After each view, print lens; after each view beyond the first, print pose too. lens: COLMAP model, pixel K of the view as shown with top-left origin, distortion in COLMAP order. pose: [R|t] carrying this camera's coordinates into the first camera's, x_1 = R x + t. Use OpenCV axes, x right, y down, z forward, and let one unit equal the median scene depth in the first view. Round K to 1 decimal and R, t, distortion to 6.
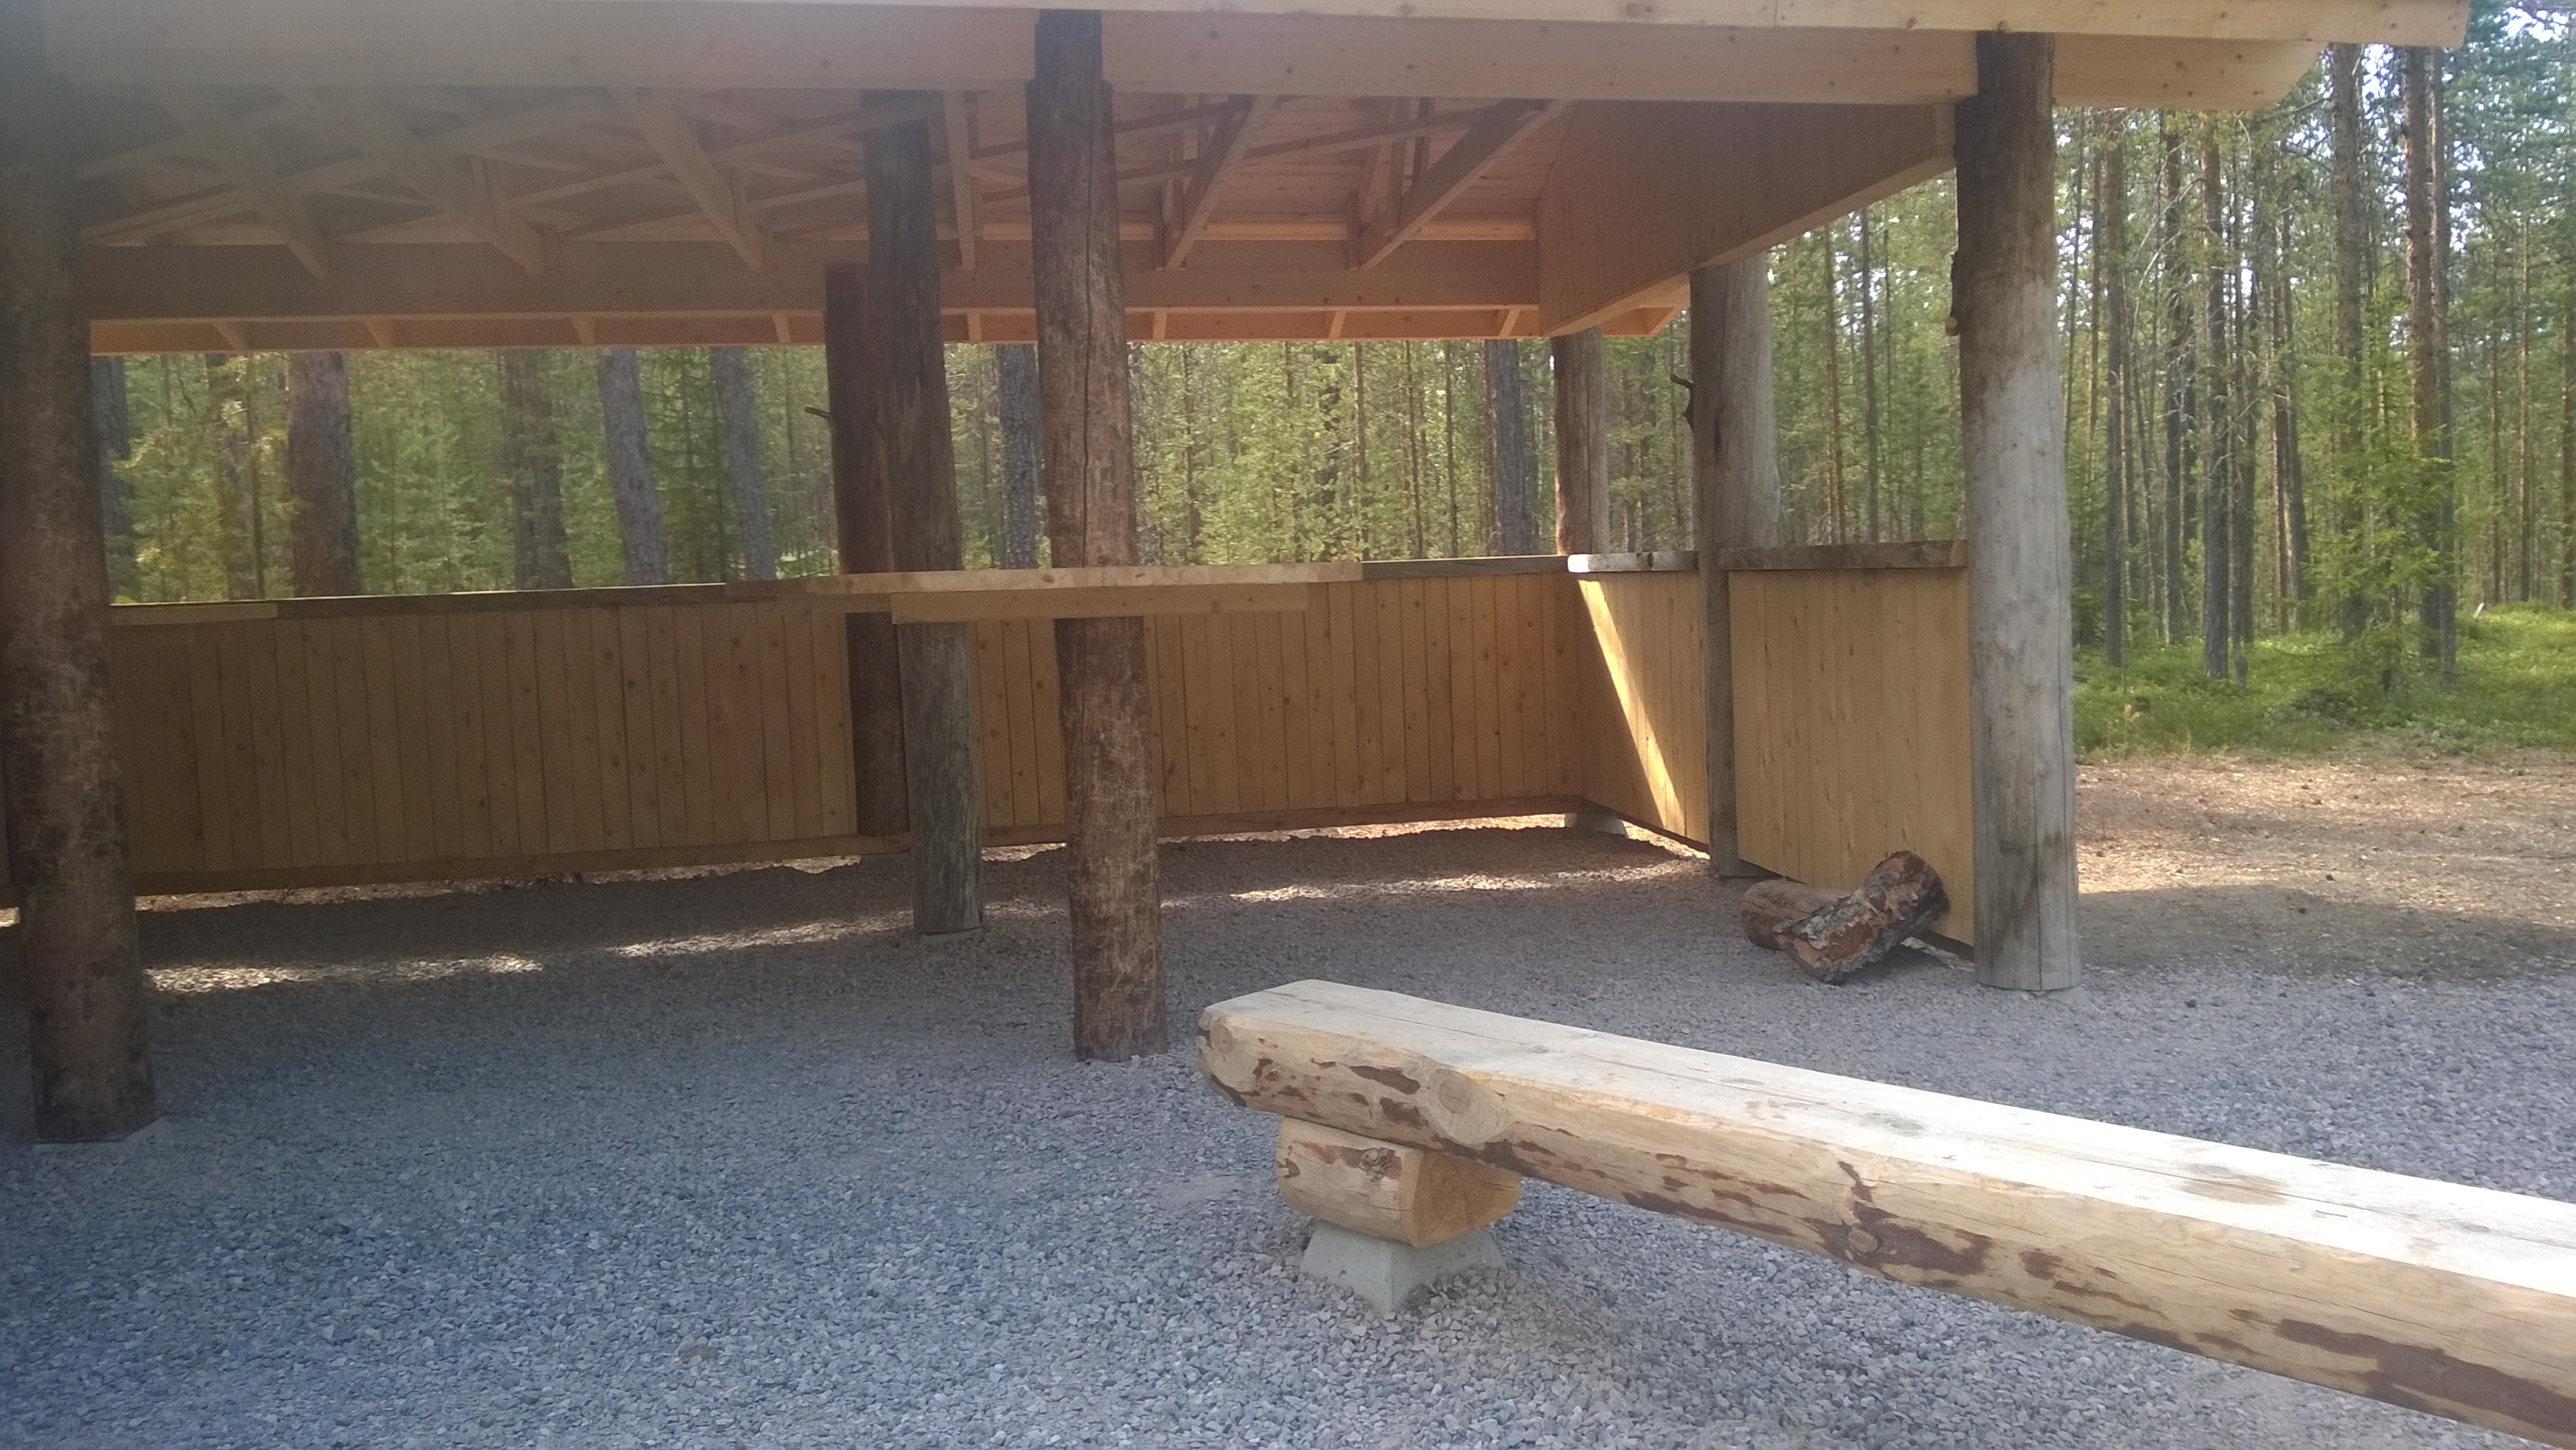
lens RADIAL K [[1964.8, 0, 1367.6], [0, 1964.8, 739.6], [0, 0, 1]] dist [-0.008259, -0.033939]
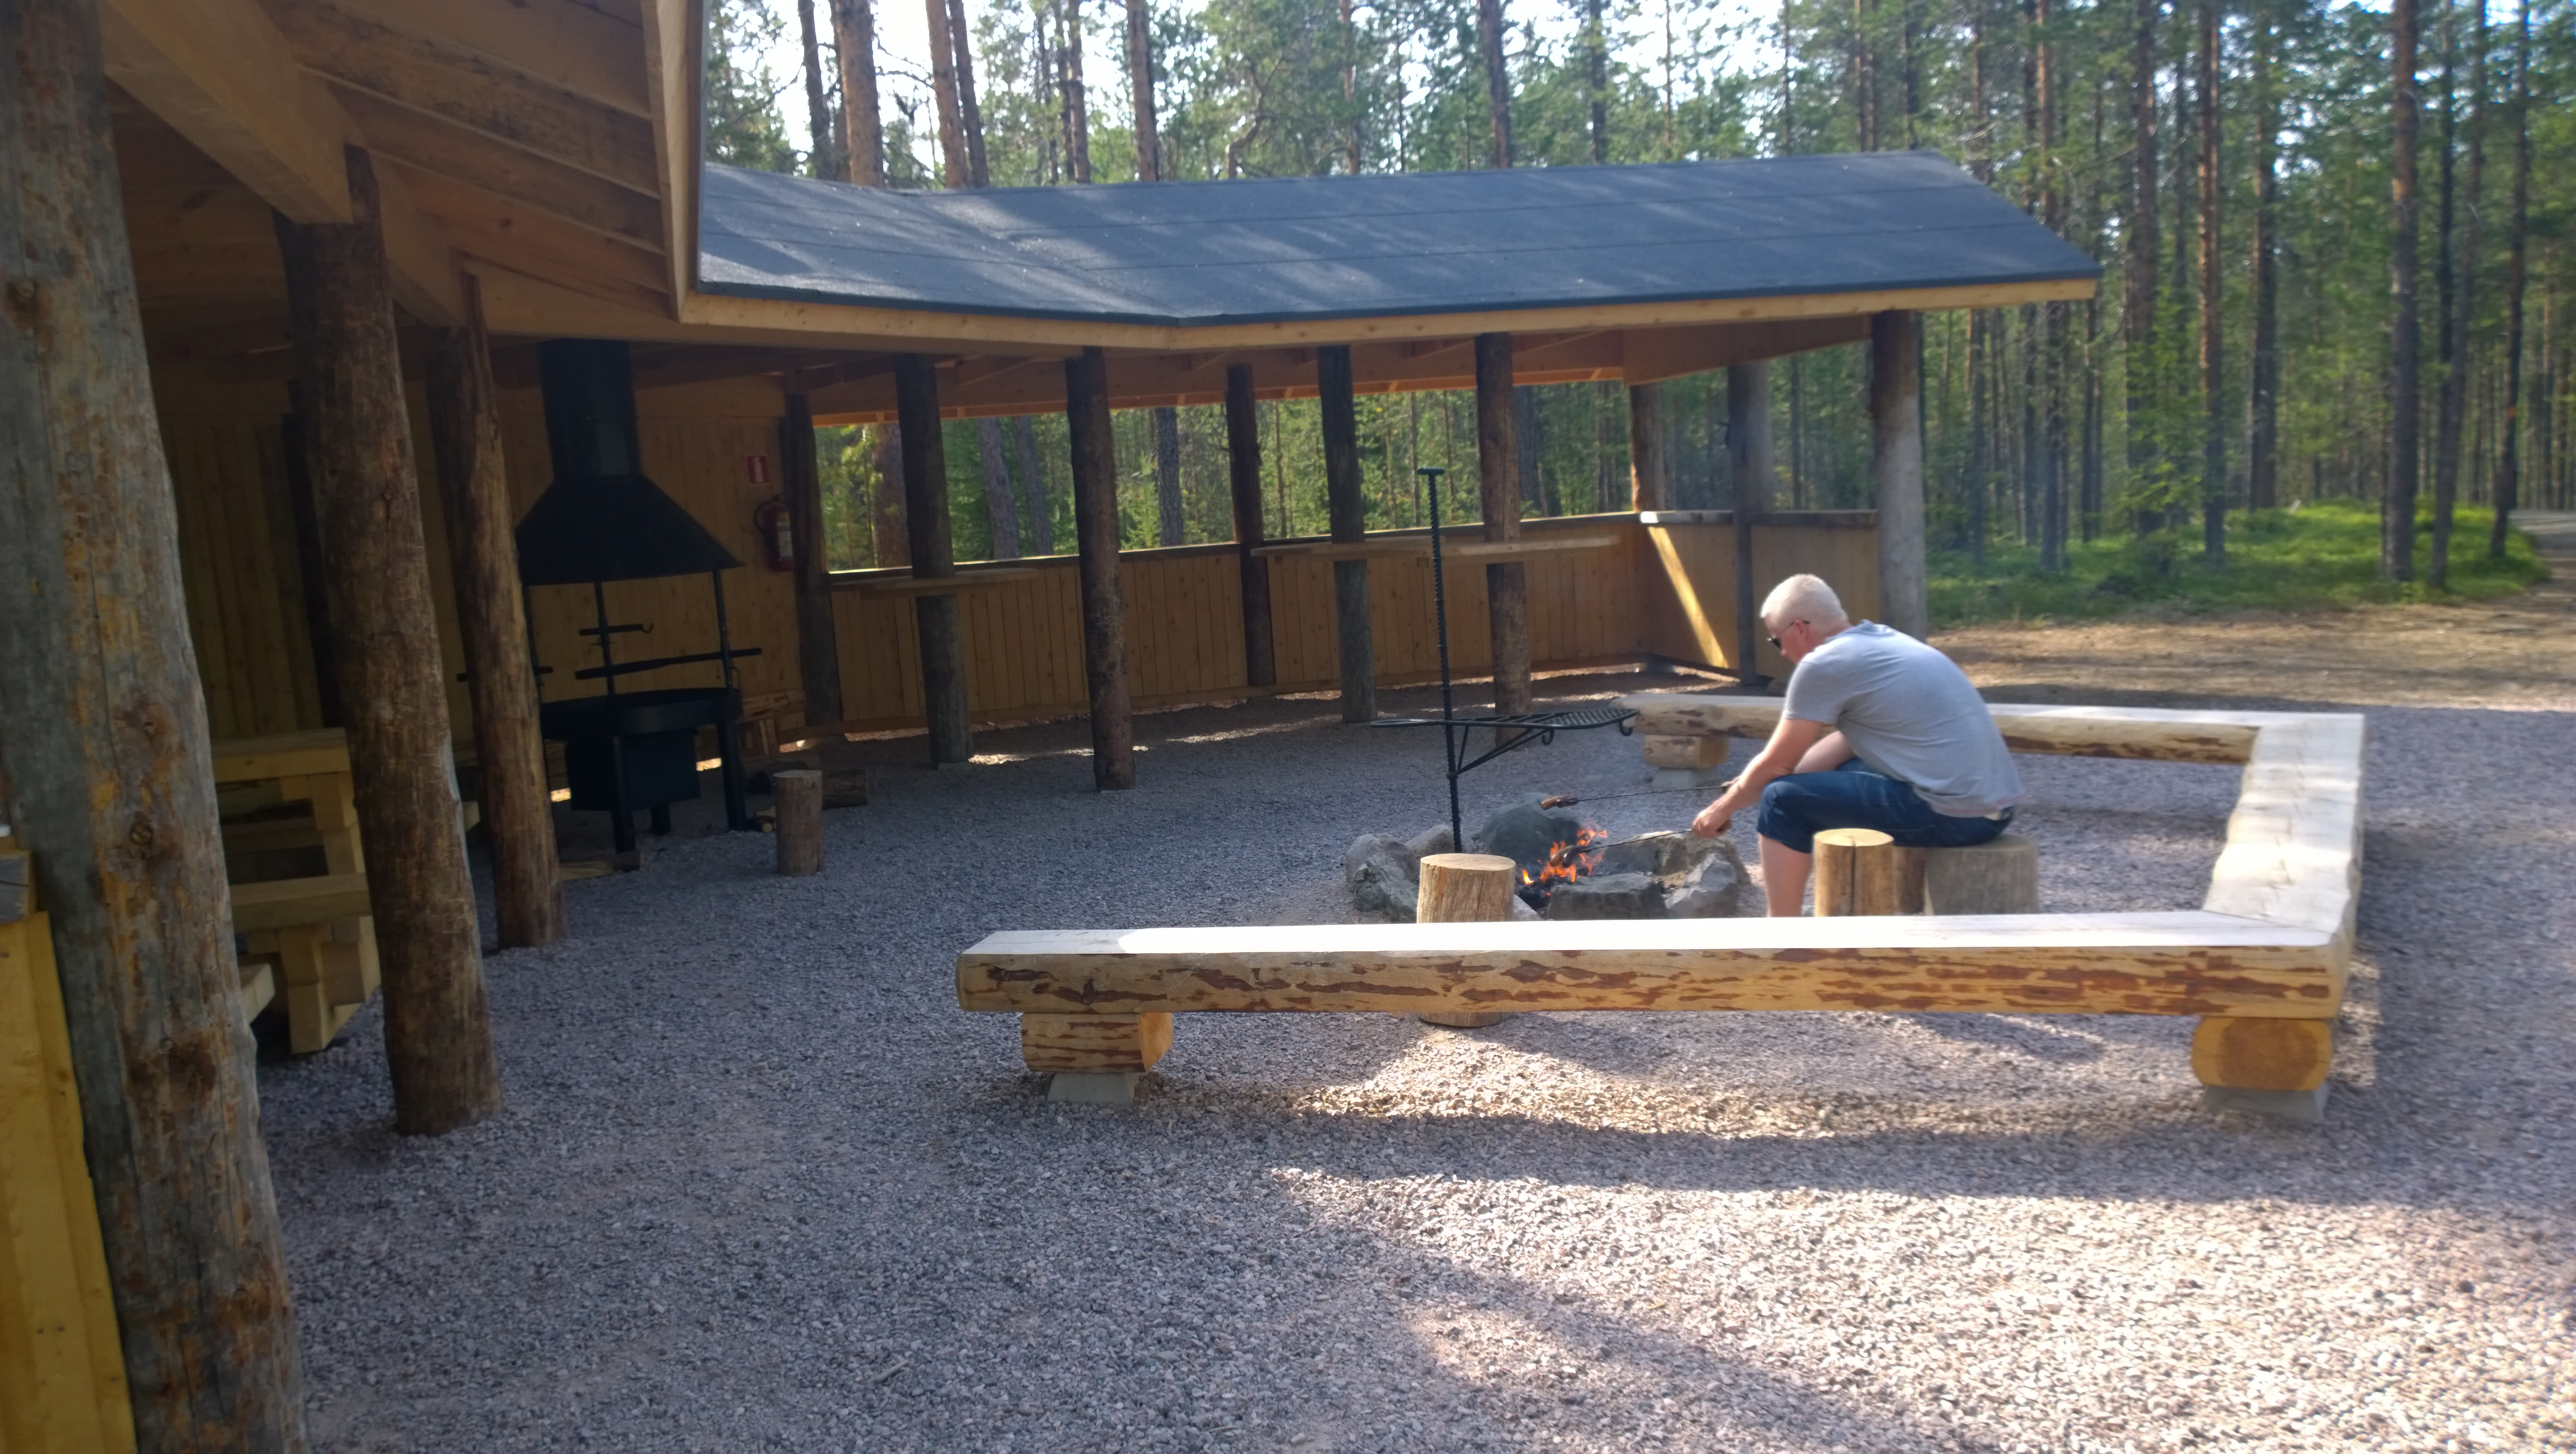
lens RADIAL K [[1807.2, 0, 1282.0], [0, 1807.2, 739.8], [0, 0, 1]] dist [-0.030330, 0.000901]
pose [[0.999197, -0.033216, -0.022414, -0.195059], [0.034241, 0.998308, 0.047004, 0.020854], [0.020815, -0.047734, 0.998643, -0.630084]]
